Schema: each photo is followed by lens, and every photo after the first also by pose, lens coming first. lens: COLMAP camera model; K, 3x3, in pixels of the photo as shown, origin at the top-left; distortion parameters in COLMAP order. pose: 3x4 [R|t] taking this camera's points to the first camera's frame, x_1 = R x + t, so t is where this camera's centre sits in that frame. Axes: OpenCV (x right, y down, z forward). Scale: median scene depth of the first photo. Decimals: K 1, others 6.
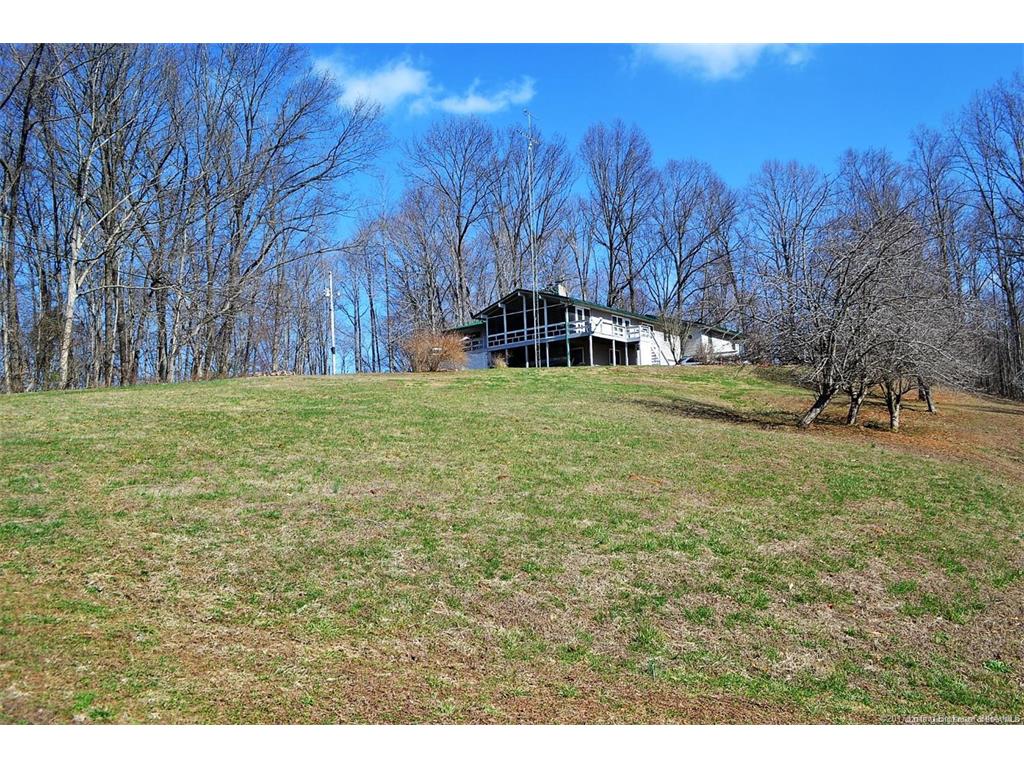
lens RADIAL K [[833.0, 0, 512.0], [0, 833.0, 384.0], [0, 0, 1]] dist [-0.007253, -0.002050]
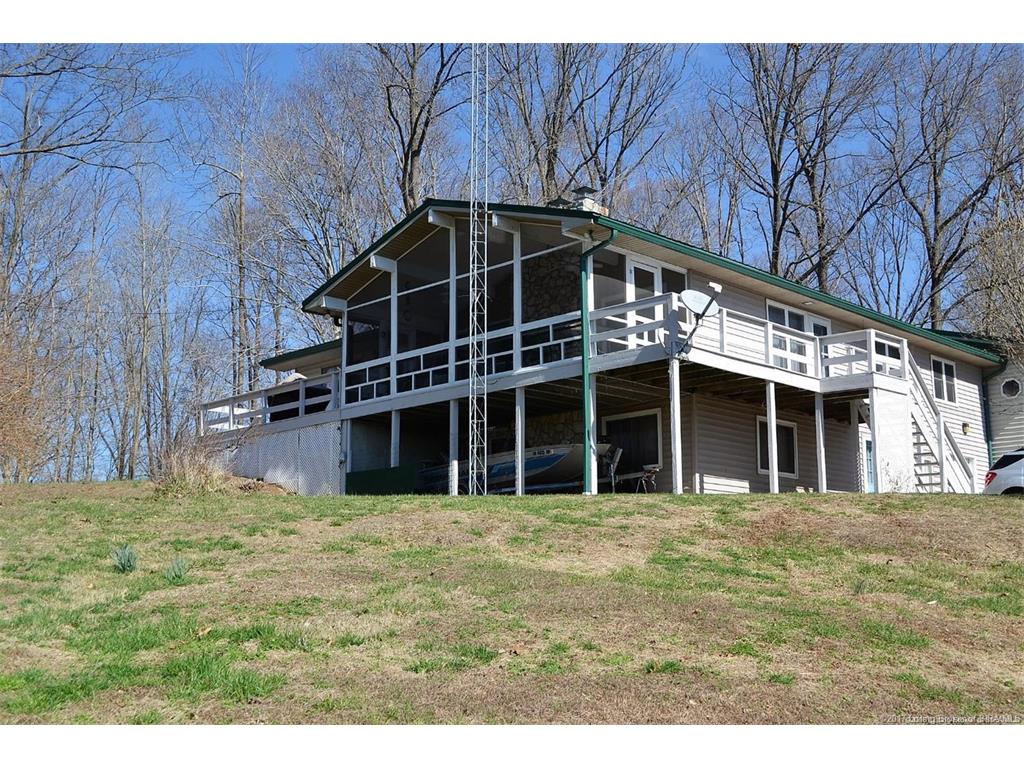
lens RADIAL K [[1156.8, 0, 512.0], [0, 1156.8, 384.0], [0, 0, 1]] dist [-0.133586, 0.006819]
pose [[0.993212, 0.012570, -0.115636, 0.082198], [-0.021678, 0.996730, -0.077845, -0.022227], [0.114279, 0.079823, 0.990237, 0.627133]]
